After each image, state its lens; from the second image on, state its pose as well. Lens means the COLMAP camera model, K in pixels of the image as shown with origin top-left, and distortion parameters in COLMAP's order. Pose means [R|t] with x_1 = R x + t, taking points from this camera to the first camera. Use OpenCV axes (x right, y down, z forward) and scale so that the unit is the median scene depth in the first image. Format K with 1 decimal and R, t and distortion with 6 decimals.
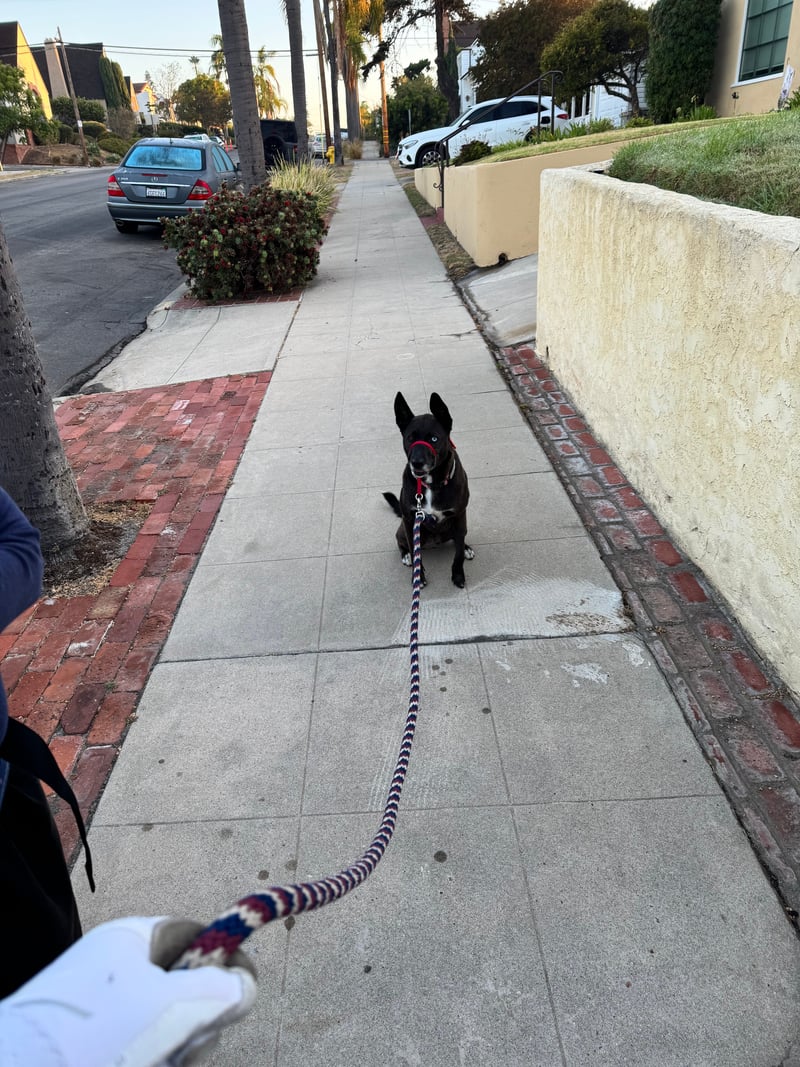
lens RADIAL K [[737.0, 0, 368.4], [0, 737.0, 533.3], [0, 0, 1]] dist [0.189680, -0.388245]
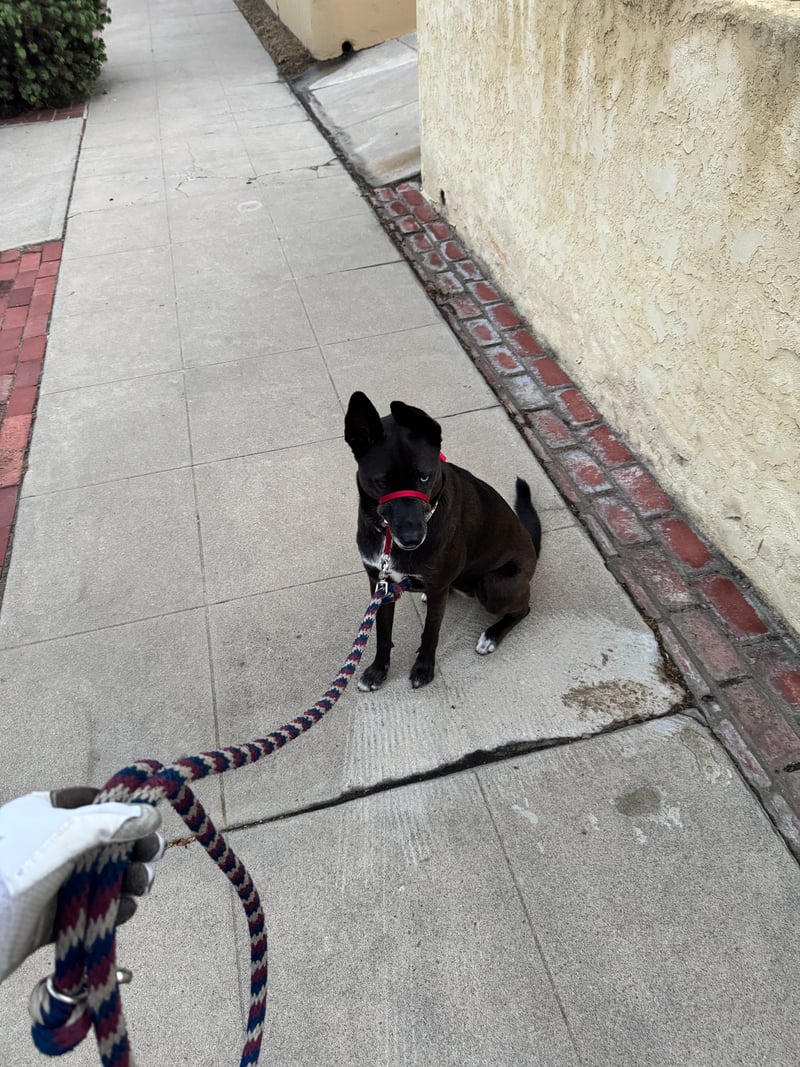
lens RADIAL K [[761.1, 0, 386.5], [0, 761.1, 535.4], [0, 0, 1]] dist [0.058305, -0.087188]
pose [[0.970549, -0.143869, 0.193224, -0.018305], [0.095751, 0.966387, 0.238594, -0.144223], [-0.221055, -0.213066, 0.951702, 0.287113]]
